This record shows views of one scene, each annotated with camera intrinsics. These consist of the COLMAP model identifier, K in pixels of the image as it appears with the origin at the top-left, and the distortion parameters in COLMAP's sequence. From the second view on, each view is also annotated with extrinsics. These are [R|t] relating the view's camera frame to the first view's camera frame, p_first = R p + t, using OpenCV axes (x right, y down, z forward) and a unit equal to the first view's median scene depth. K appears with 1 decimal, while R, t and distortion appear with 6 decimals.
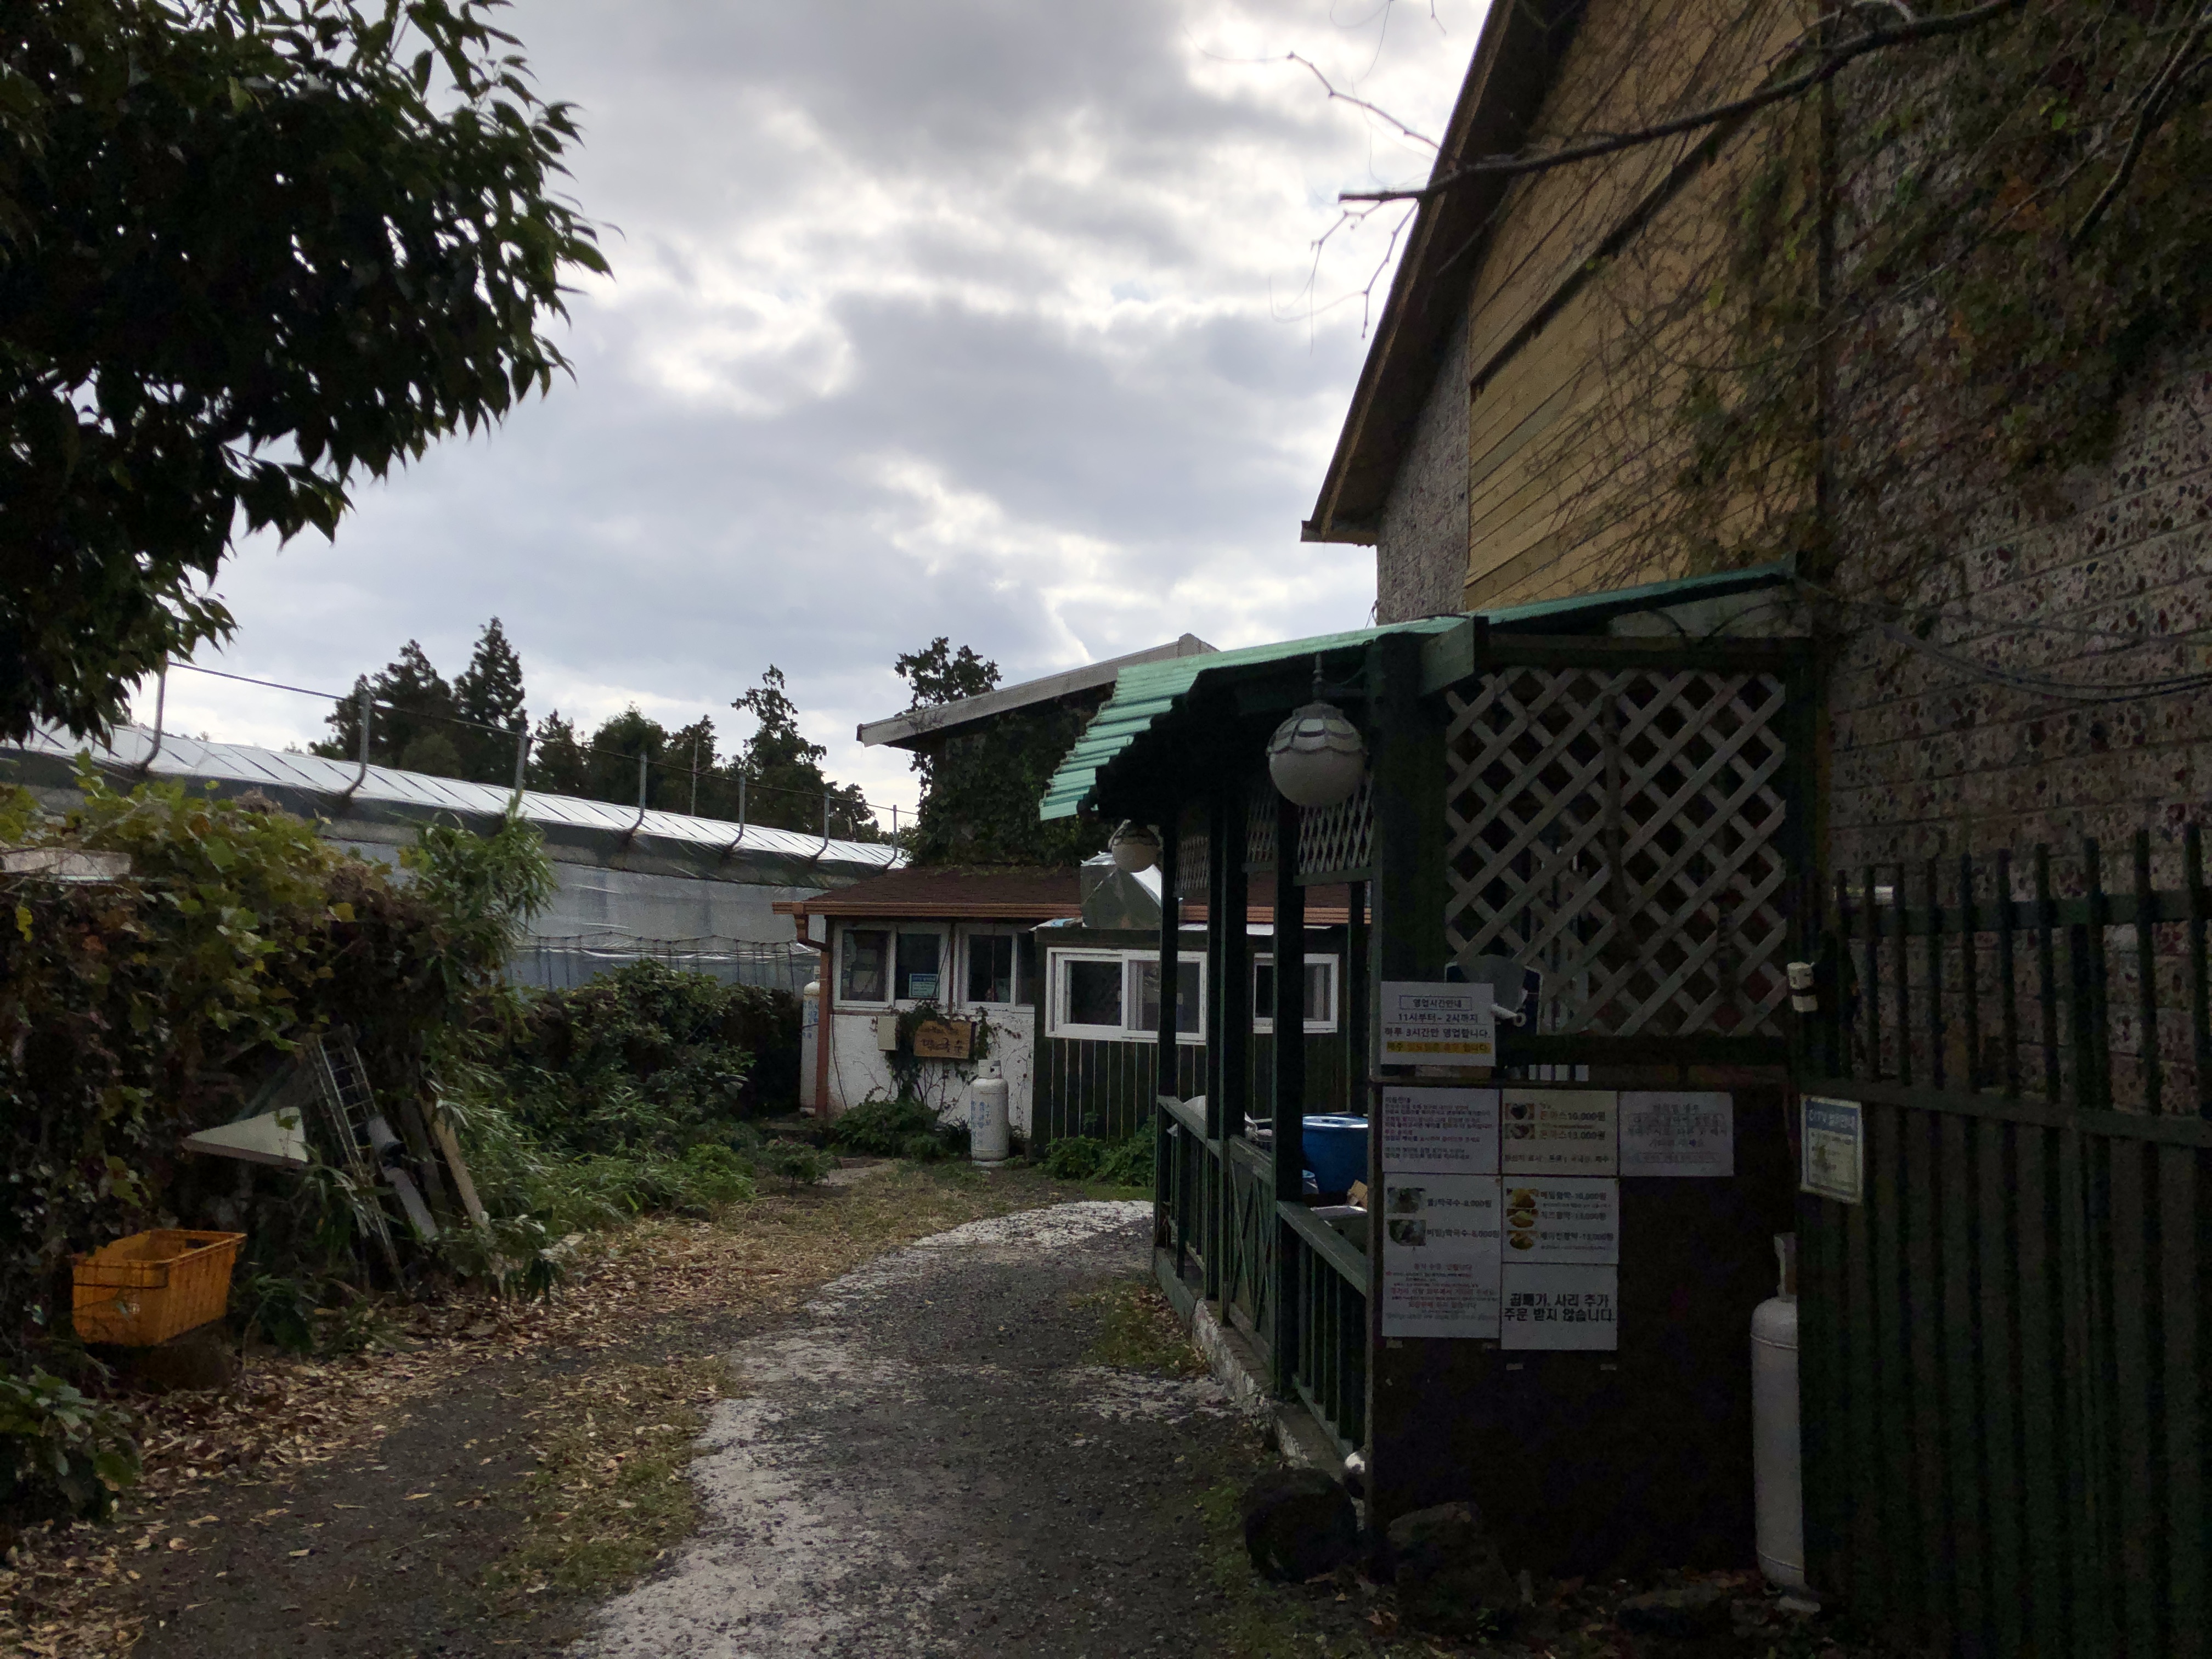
lens RADIAL K [[1800.9, 0, 1106.0], [0, 1800.9, 829.5], [0, 0, 1]] dist [-0.000565, -0.000062]
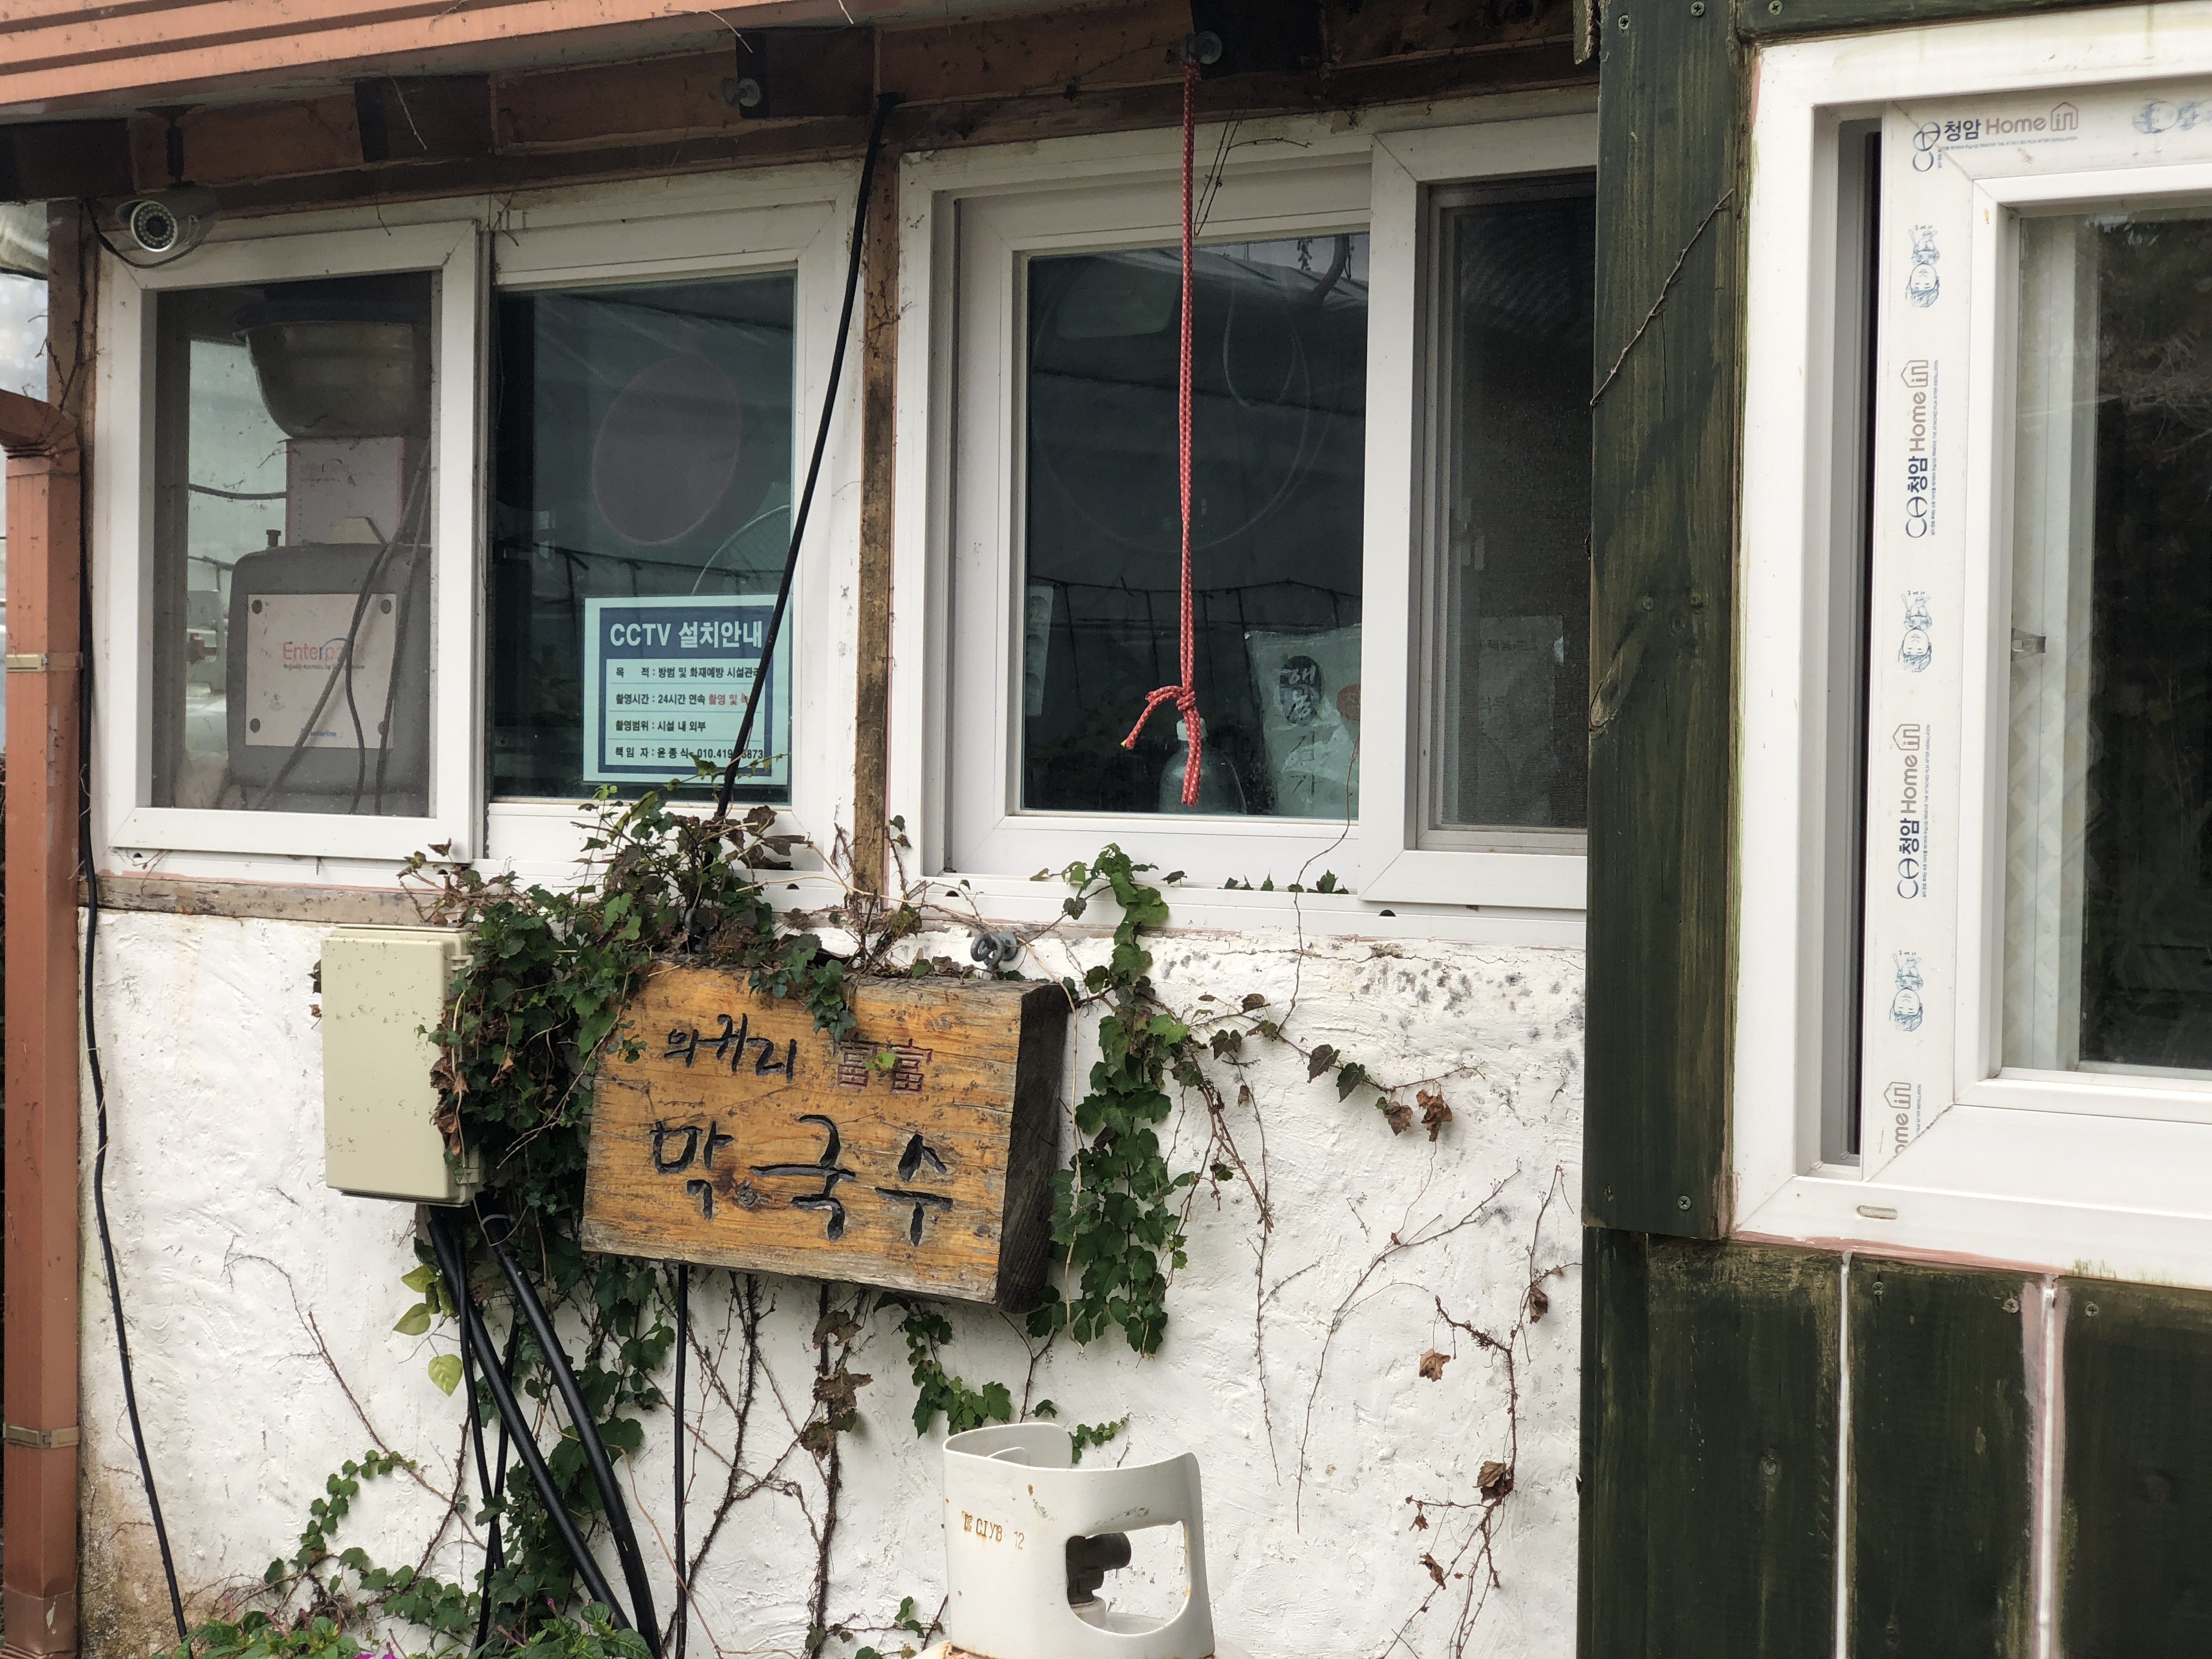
lens RADIAL K [[3352.7, 0, 1106.0], [0, 3352.7, 829.5], [0, 0, 1]] dist [0.009858, 0.009363]
pose [[0.985010, 0.002093, -0.172487, -0.032405], [0.012258, 0.996549, 0.082094, 0.078686], [0.172064, -0.082978, 0.981585, 0.783391]]
